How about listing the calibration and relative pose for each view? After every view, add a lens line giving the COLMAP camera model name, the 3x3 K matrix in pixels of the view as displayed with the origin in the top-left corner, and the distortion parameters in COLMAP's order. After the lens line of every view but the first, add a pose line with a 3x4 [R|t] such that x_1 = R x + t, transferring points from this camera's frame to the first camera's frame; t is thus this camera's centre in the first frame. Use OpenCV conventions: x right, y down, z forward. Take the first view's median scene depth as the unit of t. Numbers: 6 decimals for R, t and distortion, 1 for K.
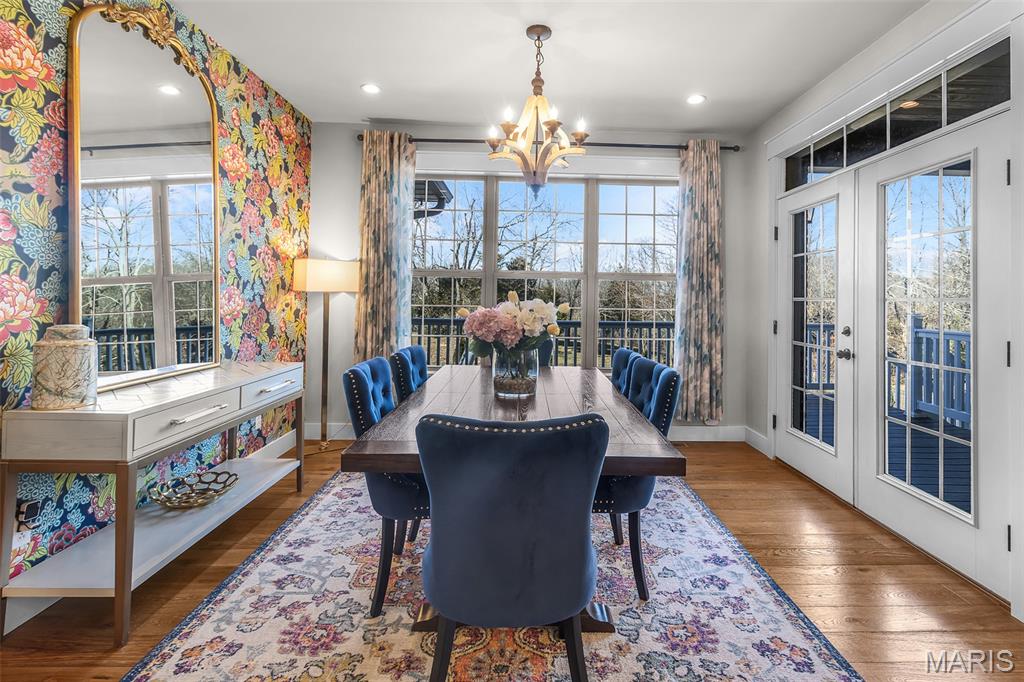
lens RADIAL K [[499.5, 0, 543.8], [0, 499.5, 289.8], [0, 0, 1]] dist [-0.000206, 0.000941]
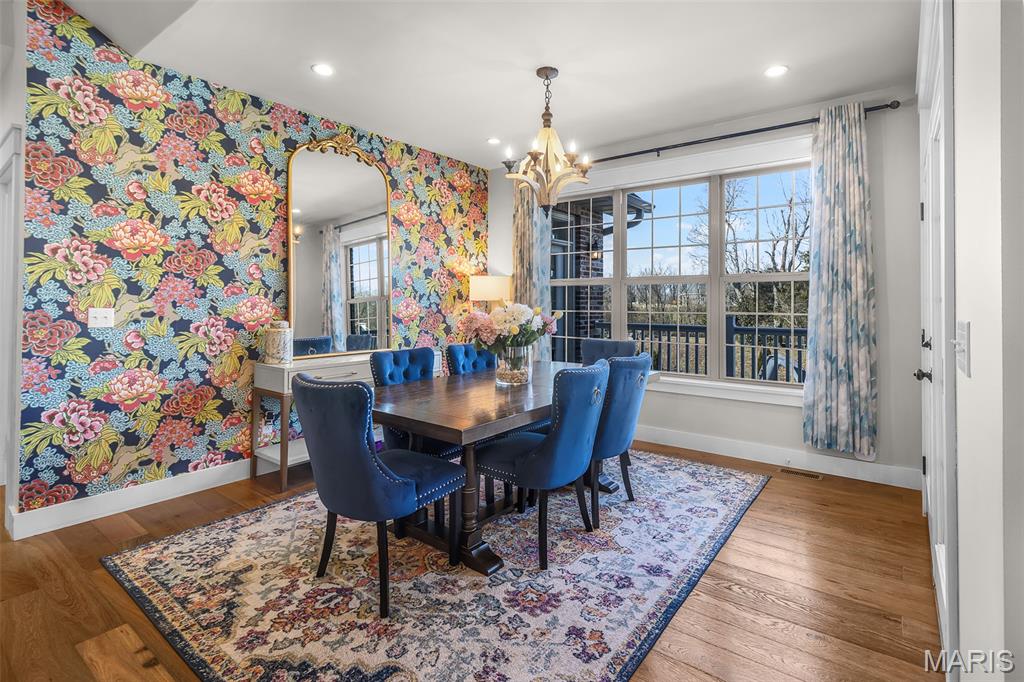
lens RADIAL K [[499.5, 0, 524.7], [0, 499.5, 291.9], [0, 0, 1]] dist [-0.000206, 0.000941]
pose [[0.779435, -0.027844, -0.625865, 0.629452], [0.021572, 0.999612, -0.017607, 0.009180], [0.626112, 0.000223, 0.779733, 0.066196]]
